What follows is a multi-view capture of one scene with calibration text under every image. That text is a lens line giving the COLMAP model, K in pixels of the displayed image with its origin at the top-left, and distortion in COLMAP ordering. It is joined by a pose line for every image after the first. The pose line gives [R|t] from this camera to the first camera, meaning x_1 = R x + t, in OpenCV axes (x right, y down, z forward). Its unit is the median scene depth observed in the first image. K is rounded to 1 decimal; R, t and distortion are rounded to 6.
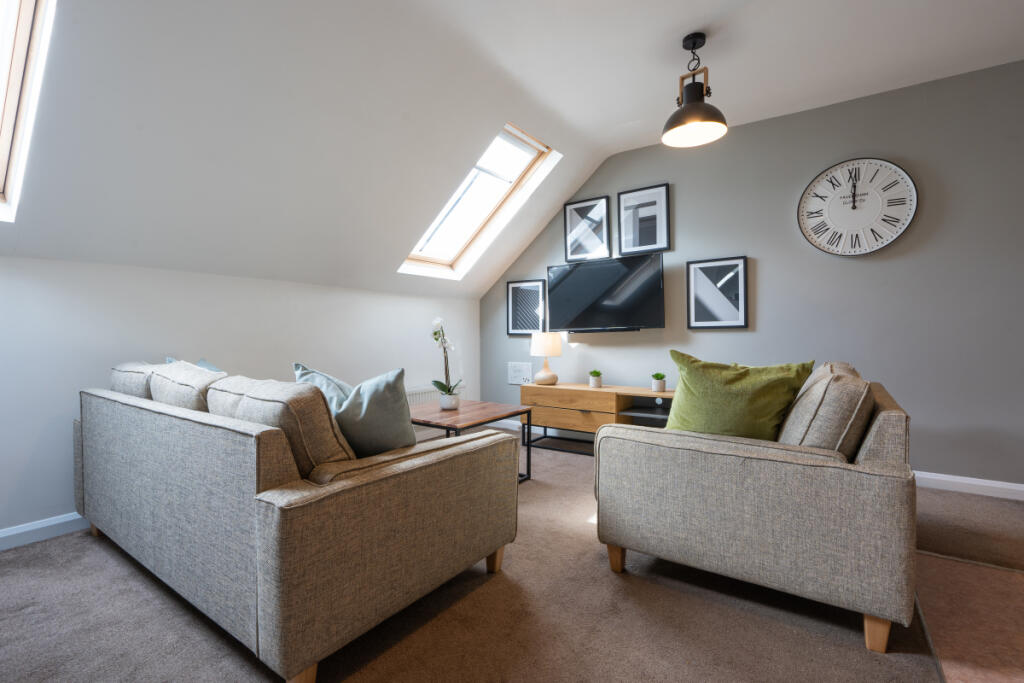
lens RADIAL K [[466.8, 0, 512.0], [0, 466.8, 341.5], [0, 0, 1]] dist [-0.007970, 0.000413]
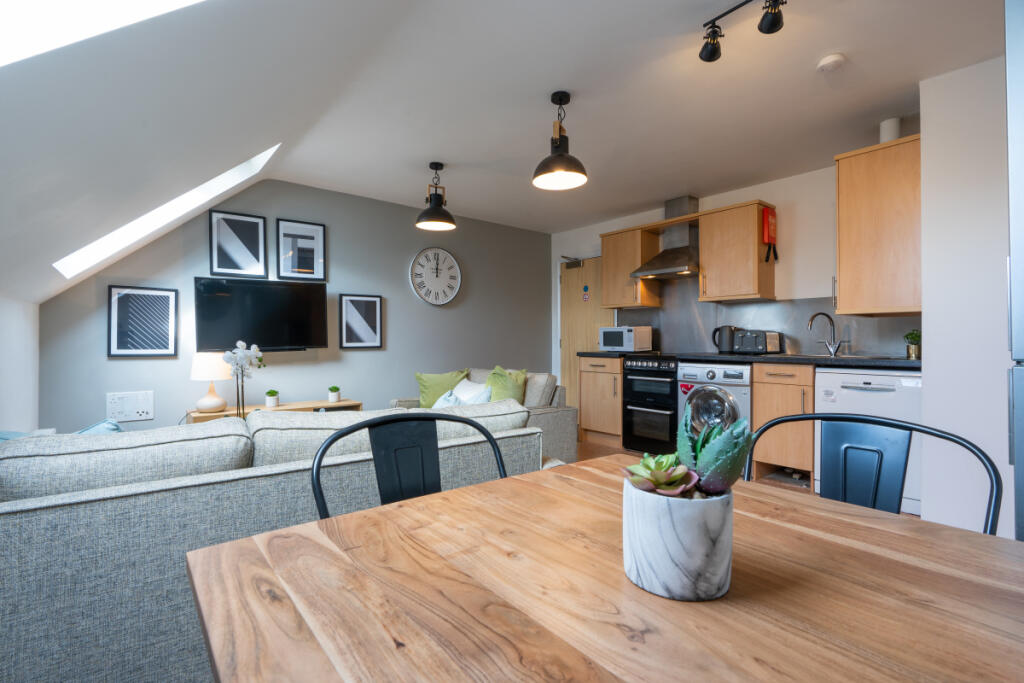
lens RADIAL K [[466.8, 0, 512.0], [0, 466.8, 341.5], [0, 0, 1]] dist [-0.007970, 0.000413]
pose [[0.283387, -0.001824, 0.959004, -0.677475], [0.007483, 0.999972, -0.000309, -0.041732], [-0.958976, 0.007264, 0.283393, 0.220789]]
